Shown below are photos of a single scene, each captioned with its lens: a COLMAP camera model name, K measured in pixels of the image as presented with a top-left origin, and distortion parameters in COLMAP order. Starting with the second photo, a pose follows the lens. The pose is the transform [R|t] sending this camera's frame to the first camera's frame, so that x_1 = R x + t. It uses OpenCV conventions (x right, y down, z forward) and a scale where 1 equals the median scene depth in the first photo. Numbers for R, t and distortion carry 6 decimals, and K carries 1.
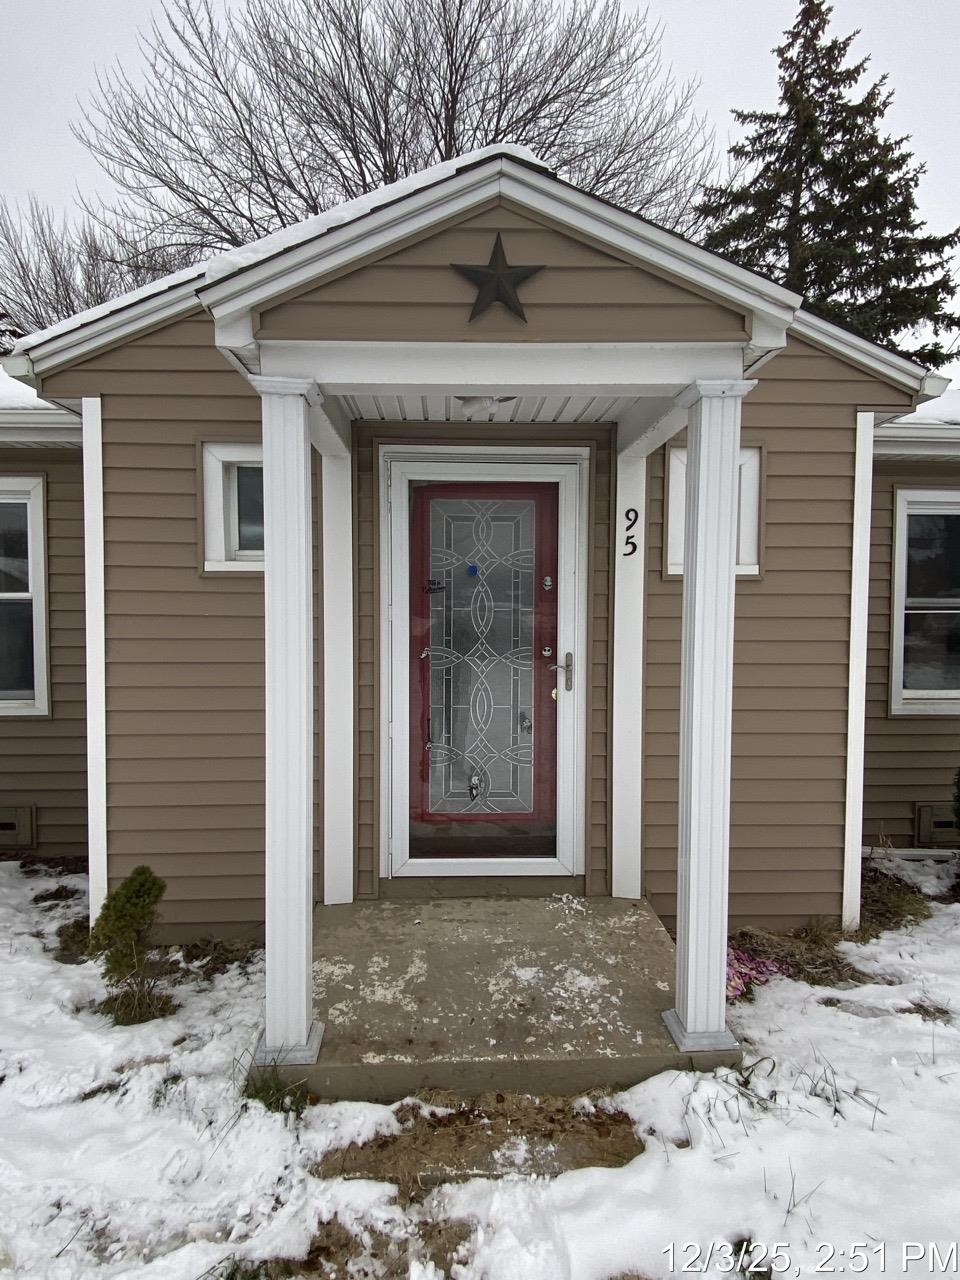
lens RADIAL K [[770.2, 0, 480.0], [0, 770.2, 640.0], [0, 0, 1]] dist [0.030047, -0.034062]
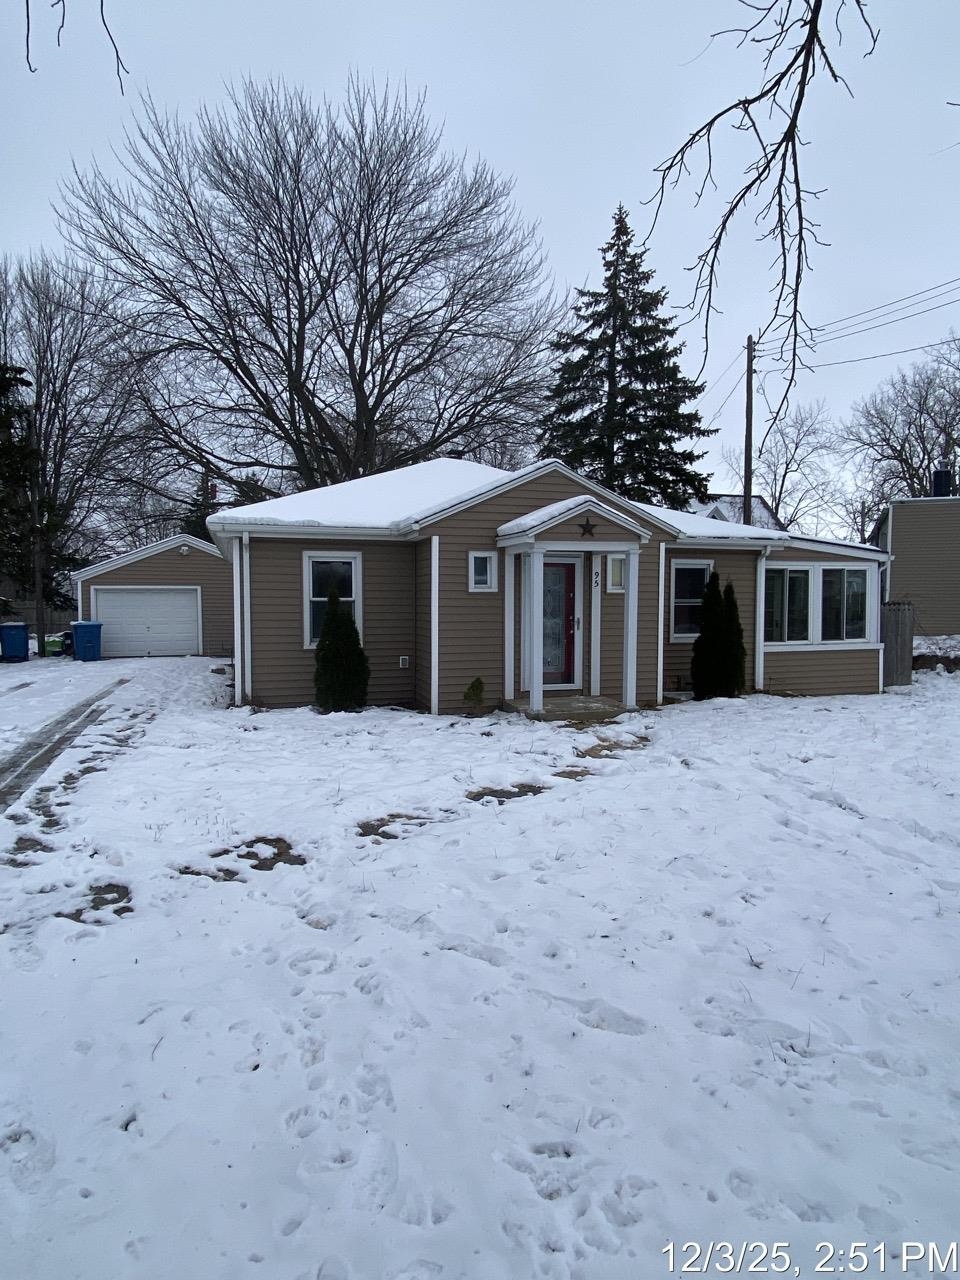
lens RADIAL K [[762.0, 0, 474.5], [0, 762.0, 649.1], [0, 0, 1]] dist [0.004242, -0.000604]
pose [[0.971060, -0.016926, 0.238237, -0.746585], [0.012228, 0.999701, 0.021185, 0.052993], [-0.238524, -0.017659, 0.970976, -1.380710]]
